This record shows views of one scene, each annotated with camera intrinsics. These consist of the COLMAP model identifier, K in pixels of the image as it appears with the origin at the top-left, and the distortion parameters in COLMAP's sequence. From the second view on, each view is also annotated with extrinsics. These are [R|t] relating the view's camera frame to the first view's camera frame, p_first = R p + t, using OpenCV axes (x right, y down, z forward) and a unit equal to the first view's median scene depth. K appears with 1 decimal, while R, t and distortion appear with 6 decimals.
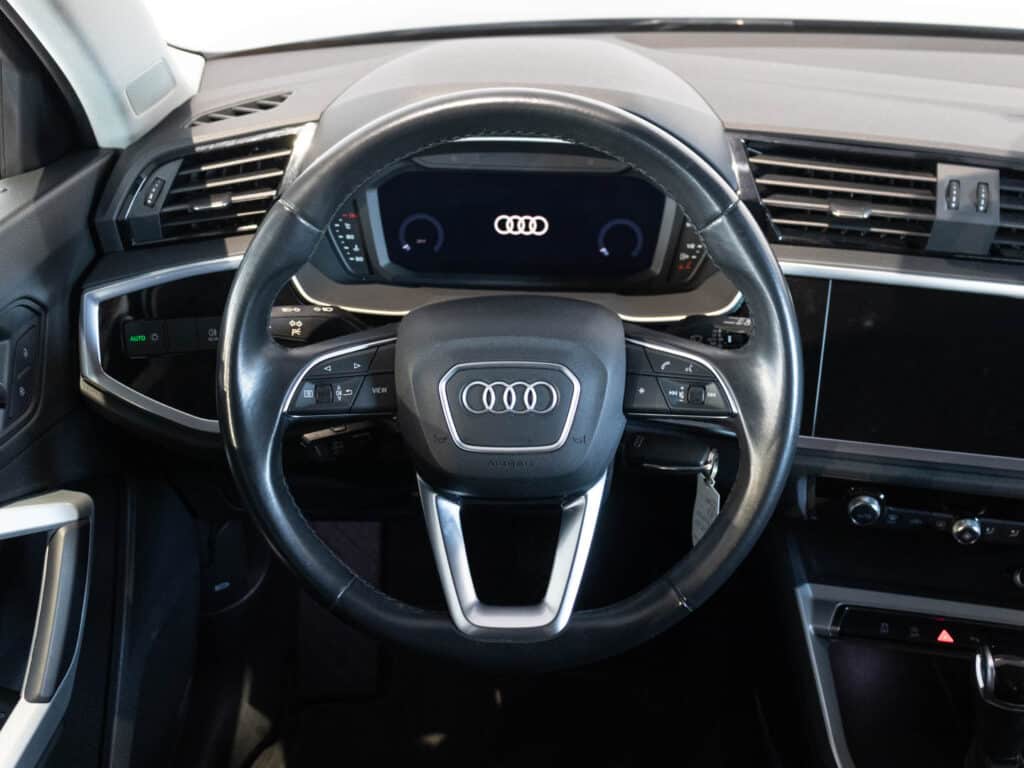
lens RADIAL K [[1127.6, 0, 554.3], [0, 1127.6, 385.2], [0, 0, 1]] dist [-0.001654, 0.002354]
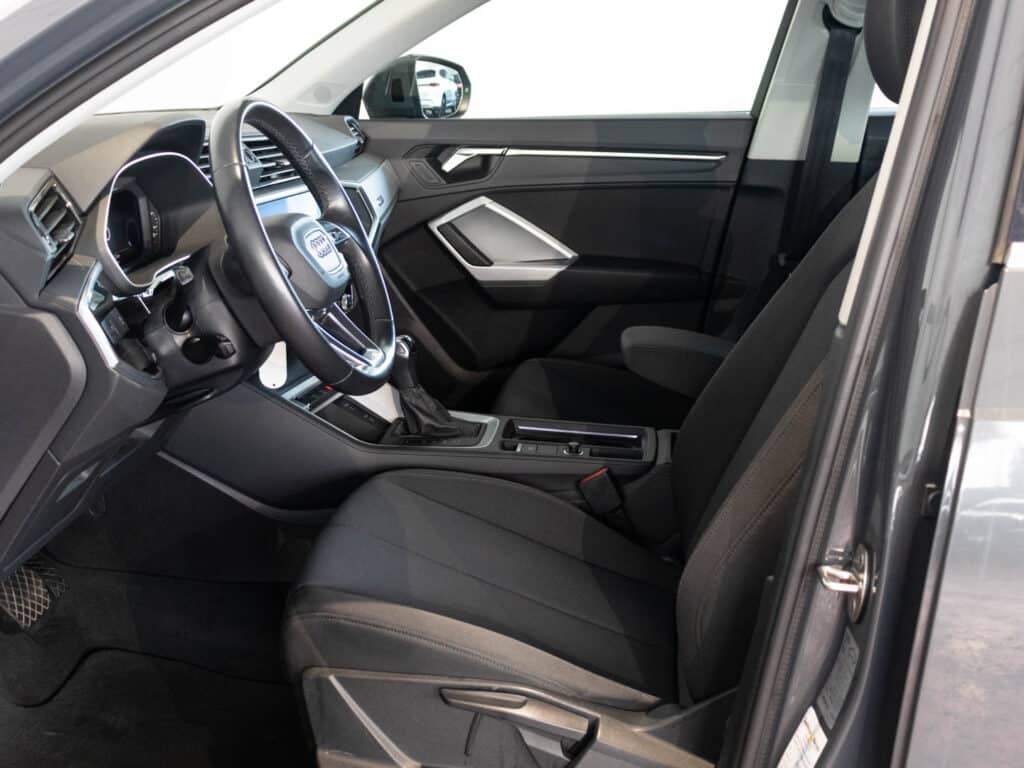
lens RADIAL K [[1197.4, 0, 512.0], [0, 1197.4, 384.0], [0, 0, 1]] dist [-0.188592, 0.020967]
pose [[0.121067, -0.308152, 0.943602, -1.553230], [0.471055, 0.854578, 0.218642, -0.066134], [-0.873756, 0.418018, 0.248618, 0.284453]]
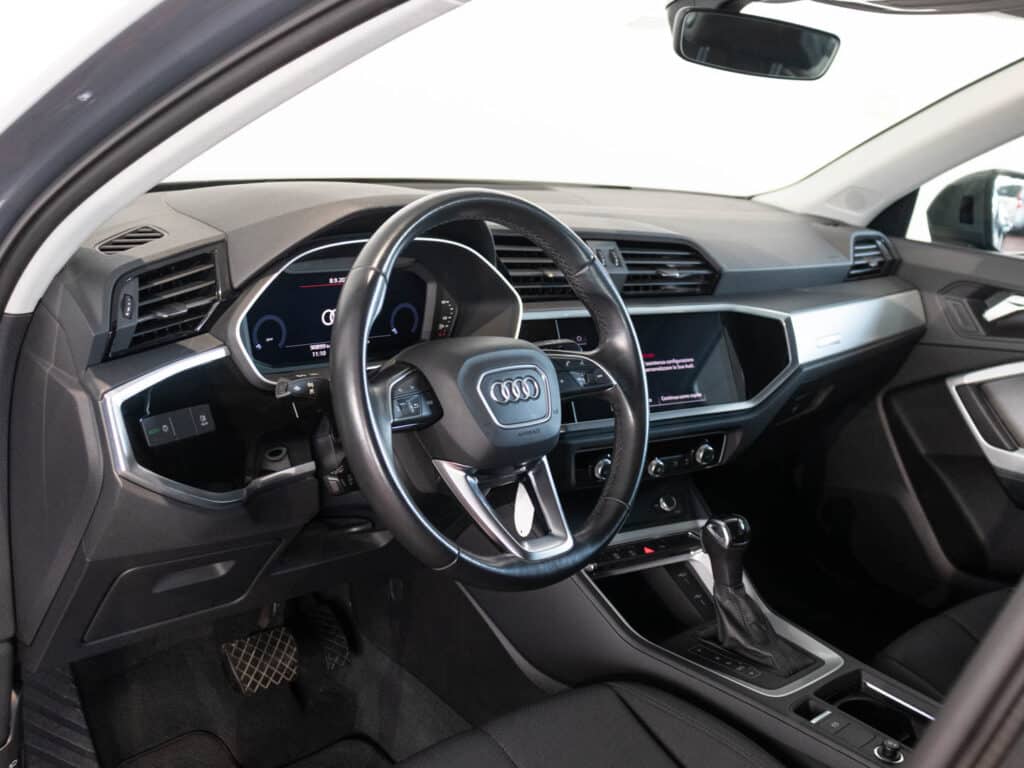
lens RADIAL K [[1127.0, 0, 512.0], [0, 1127.0, 384.0], [0, 0, 1]] dist [-0.037688, 0.004617]
pose [[0.729976, -0.146003, 0.667696, -0.817671], [0.264919, 0.960989, -0.079493, 0.091800], [-0.630042, 0.234913, 0.740178, -0.046845]]
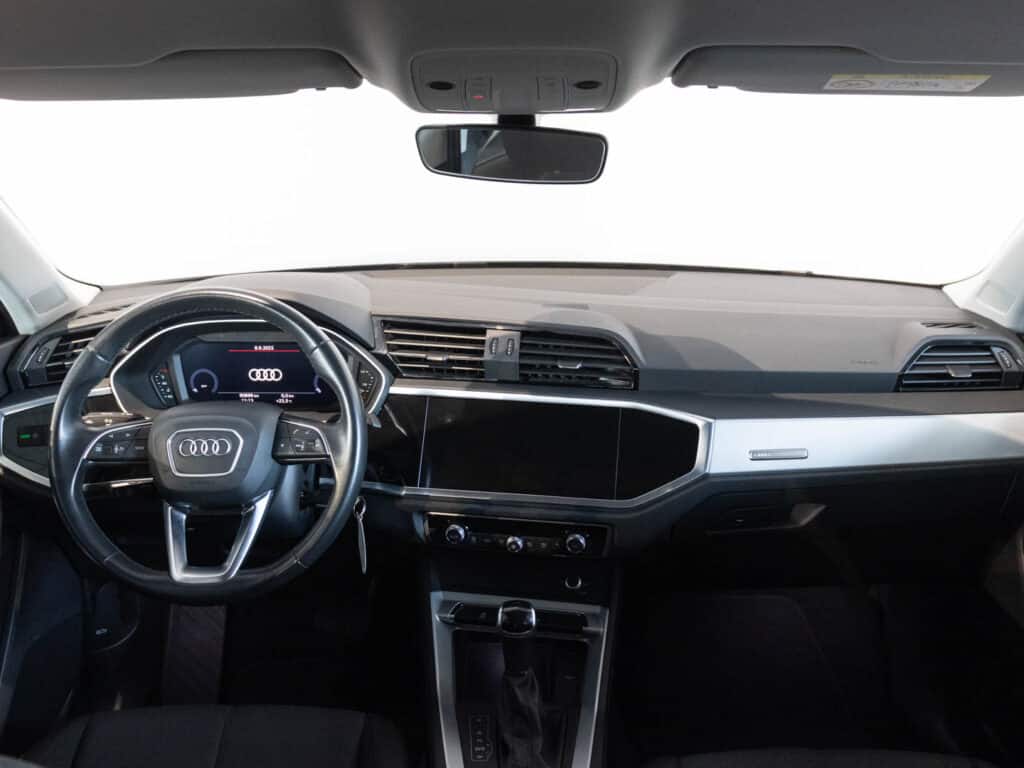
lens RADIAL K [[999.2, 0, 512.0], [0, 999.2, 384.0], [0, 0, 1]] dist [0.018718, 0.018729]
pose [[0.999253, -0.023285, -0.030838, 0.427685], [0.015996, 0.975726, -0.218409, 0.228227], [0.035175, 0.217752, 0.975370, -0.502195]]
